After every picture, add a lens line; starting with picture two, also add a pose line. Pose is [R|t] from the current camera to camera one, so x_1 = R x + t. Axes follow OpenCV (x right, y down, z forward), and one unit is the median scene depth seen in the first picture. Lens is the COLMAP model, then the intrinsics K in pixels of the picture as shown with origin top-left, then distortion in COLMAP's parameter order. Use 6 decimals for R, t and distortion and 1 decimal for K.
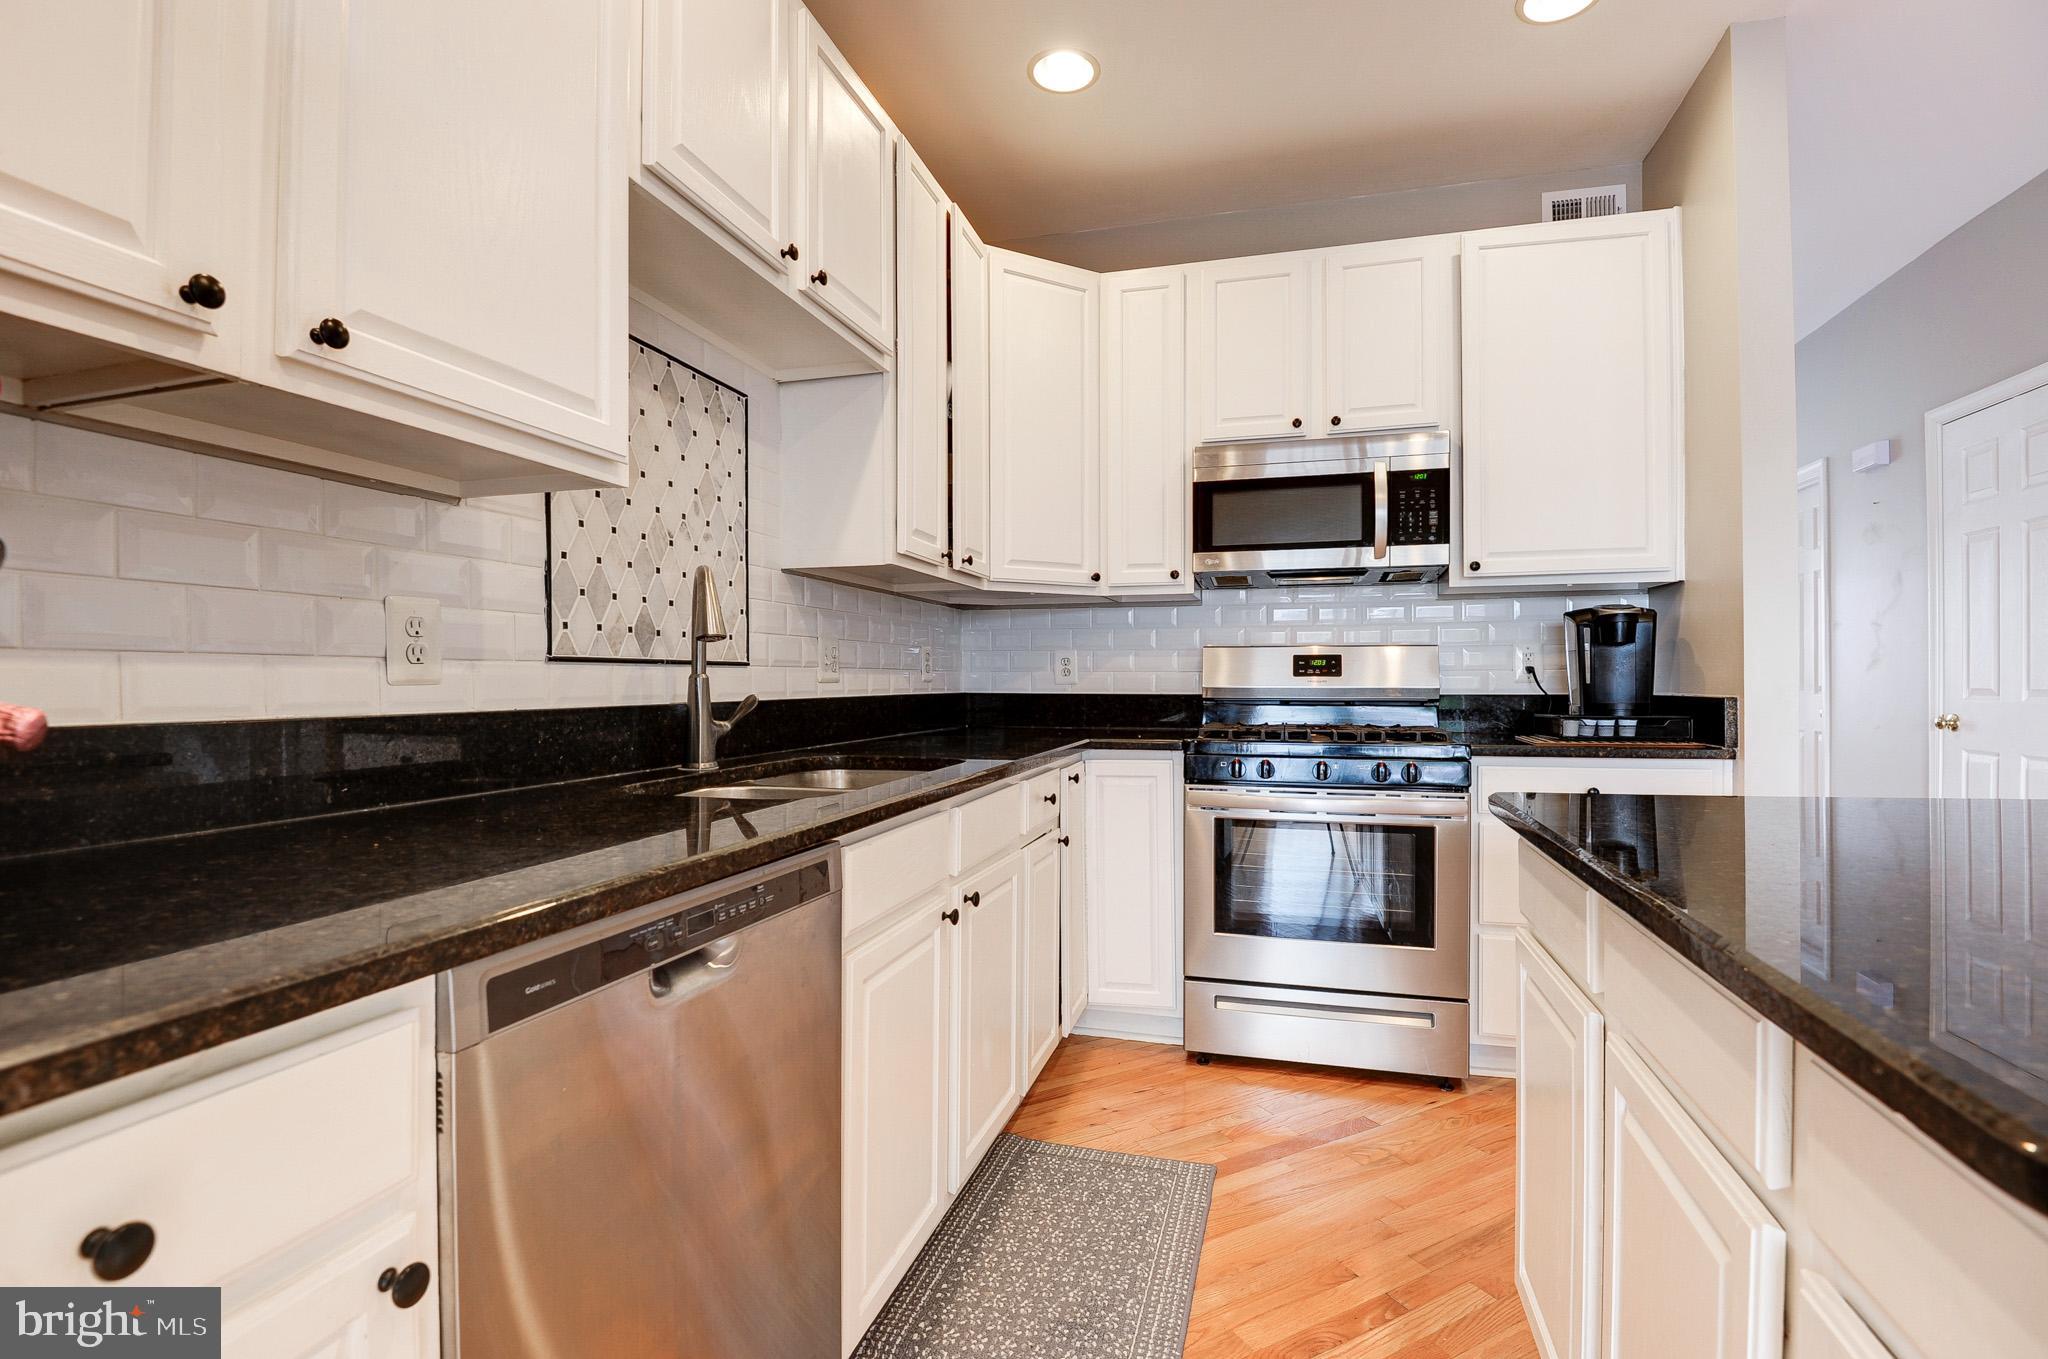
lens RADIAL K [[942.5, 0, 1046.2], [0, 942.5, 677.7], [0, 0, 1]] dist [0.000214, -0.021773]
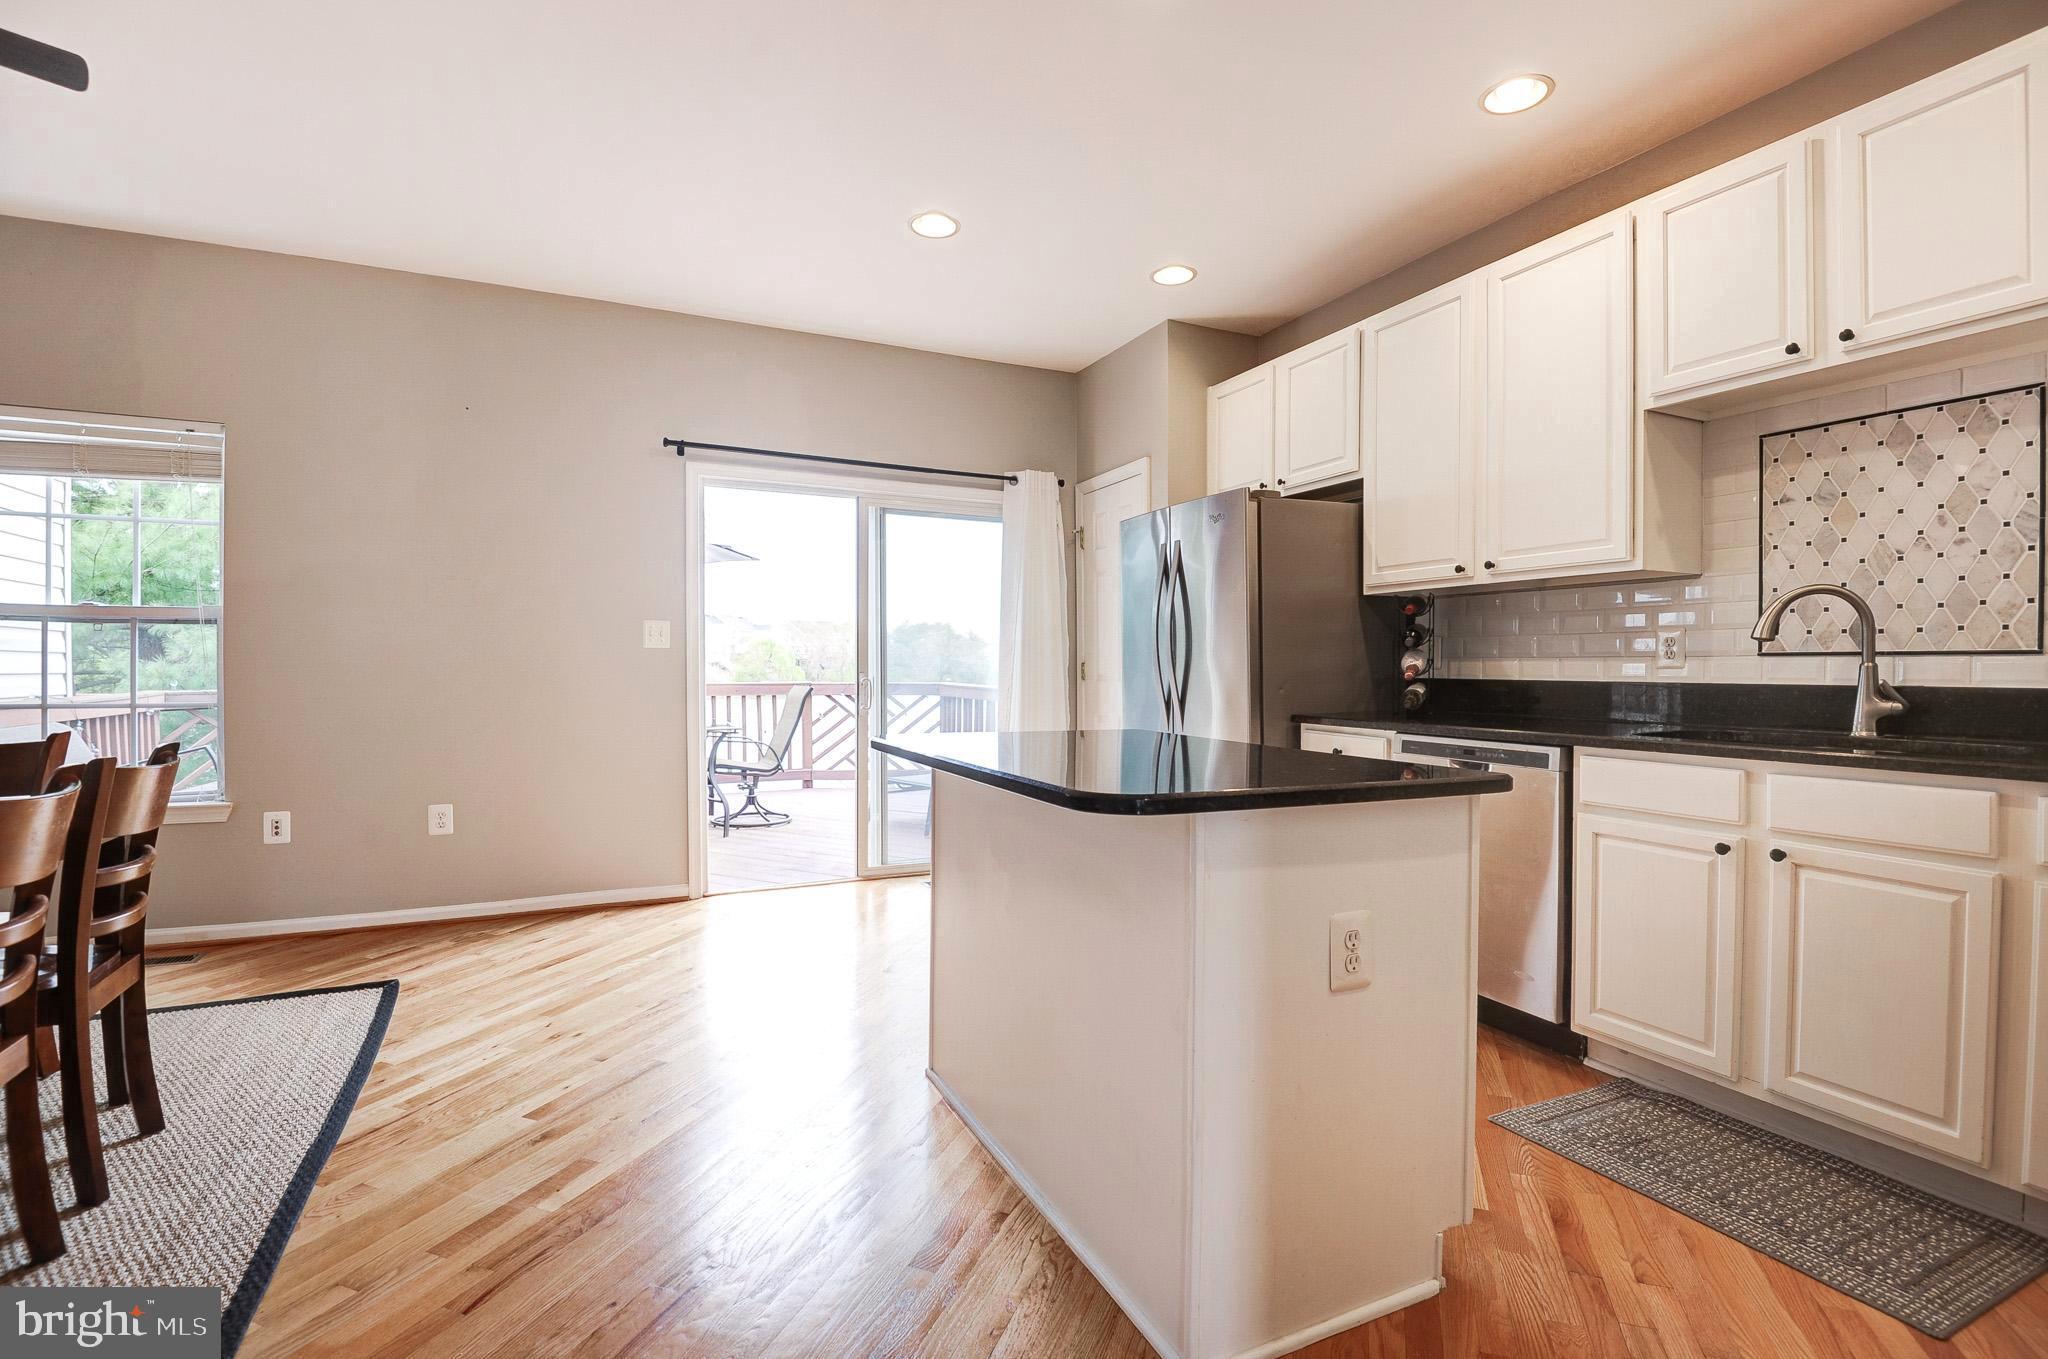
lens RADIAL K [[942.5, 0, 1046.2], [0, 942.5, 677.7], [0, 0, 1]] dist [0.000214, -0.021773]
pose [[-0.746582, 0.008973, -0.665233, 1.136057], [0.002454, 0.999939, 0.010734, 0.000515], [0.665289, 0.006382, -0.746559, 1.034428]]
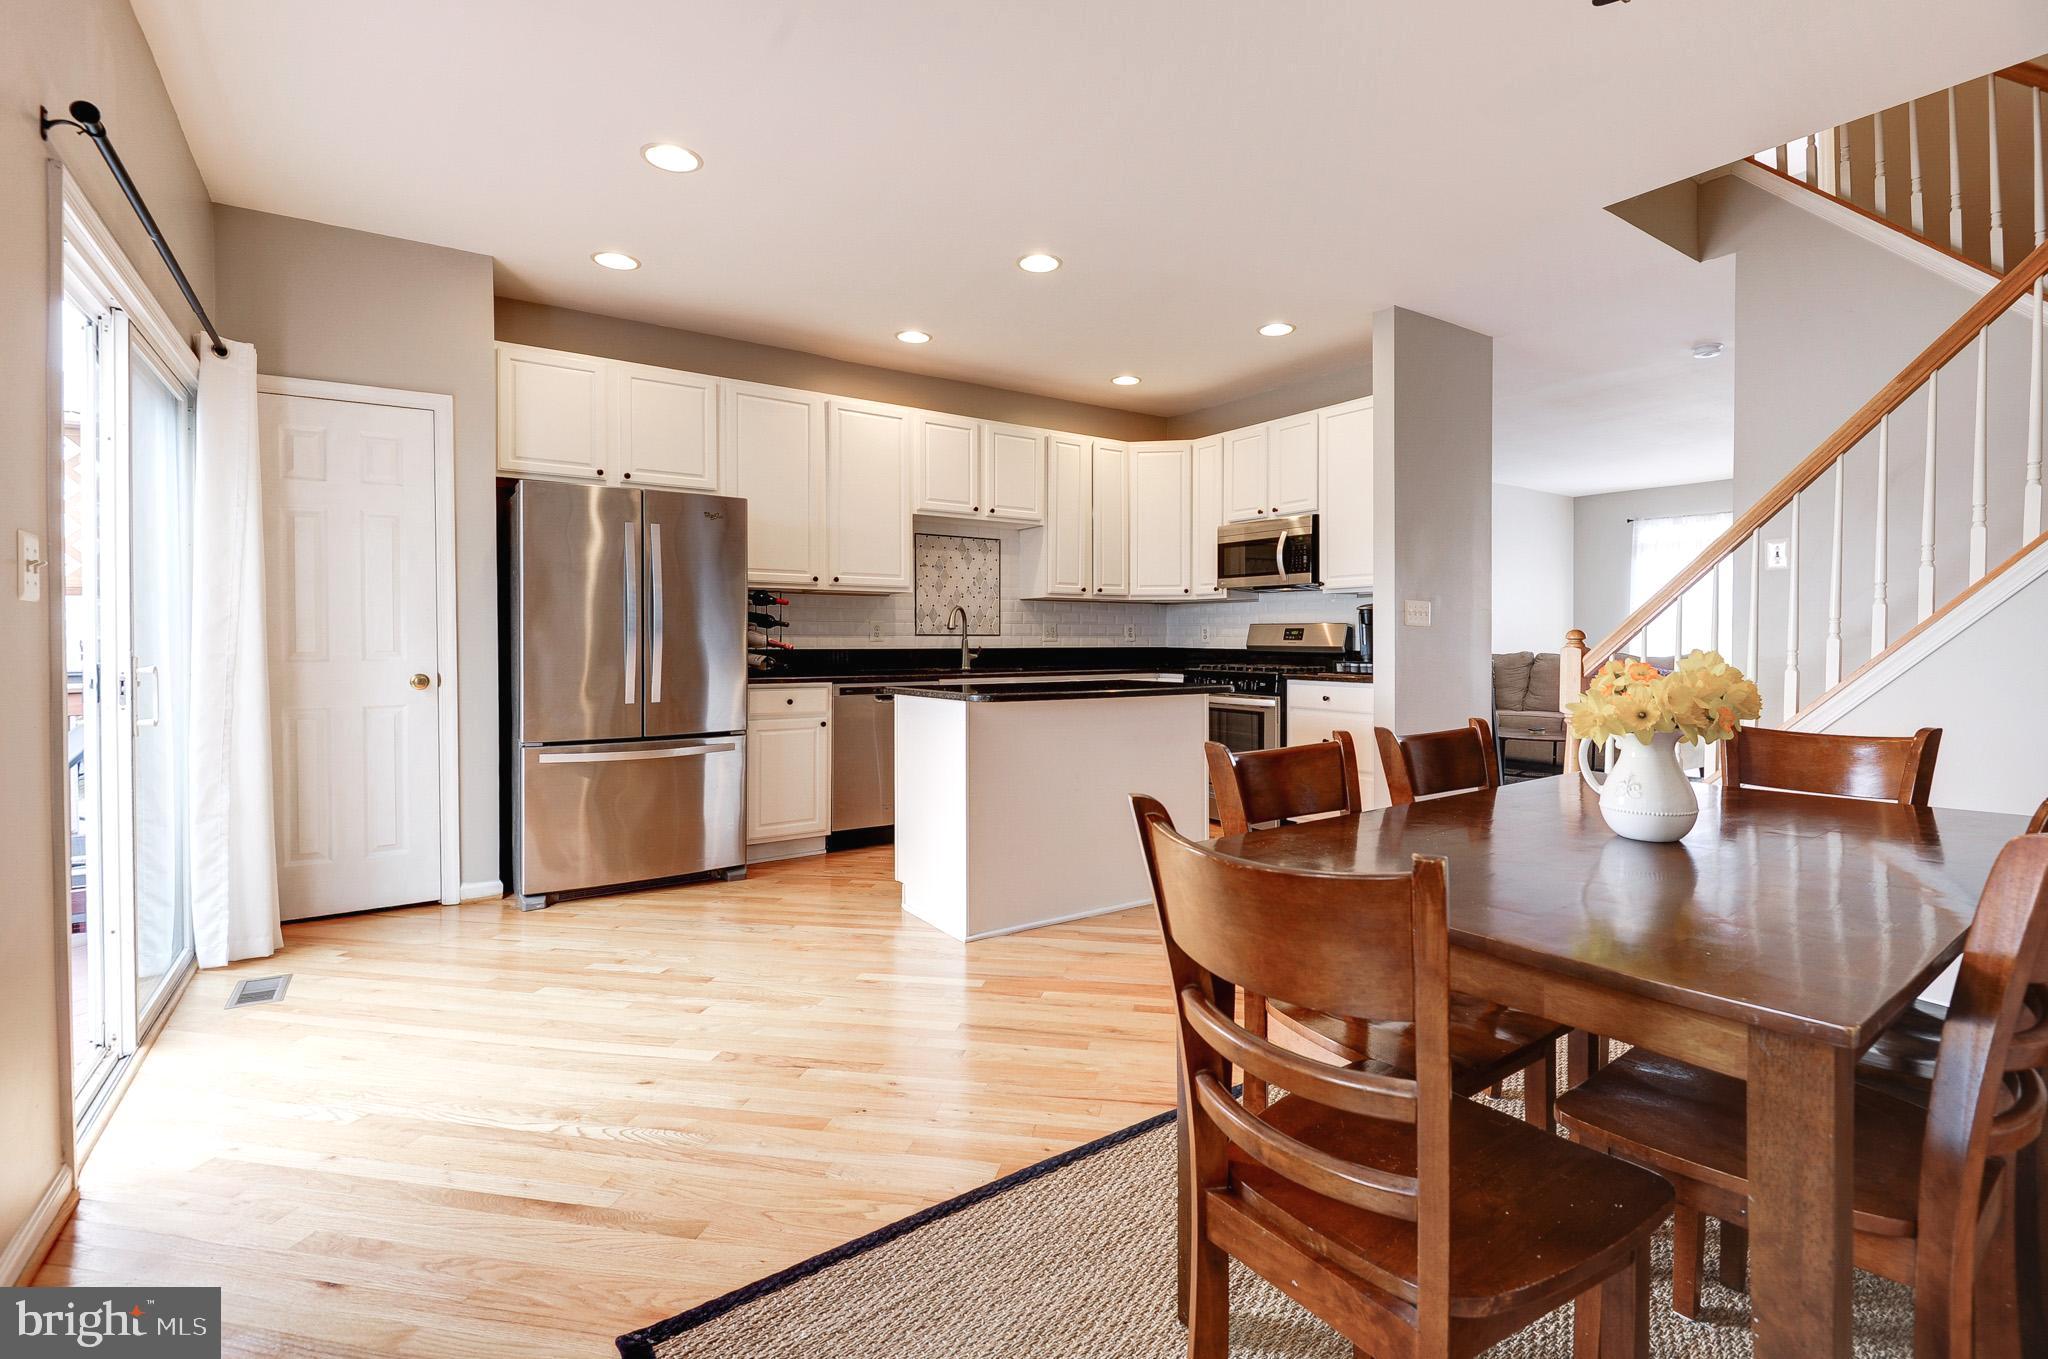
lens RADIAL K [[895.1, 0, 1085.6], [0, 895.1, 651.8], [0, 0, 1]] dist [-0.032128, 0.000226]
pose [[0.788852, 0.013064, -0.614444, 1.551200], [-0.002163, 0.999827, 0.018481, -0.014641], [0.614580, -0.013250, 0.788744, -0.968152]]
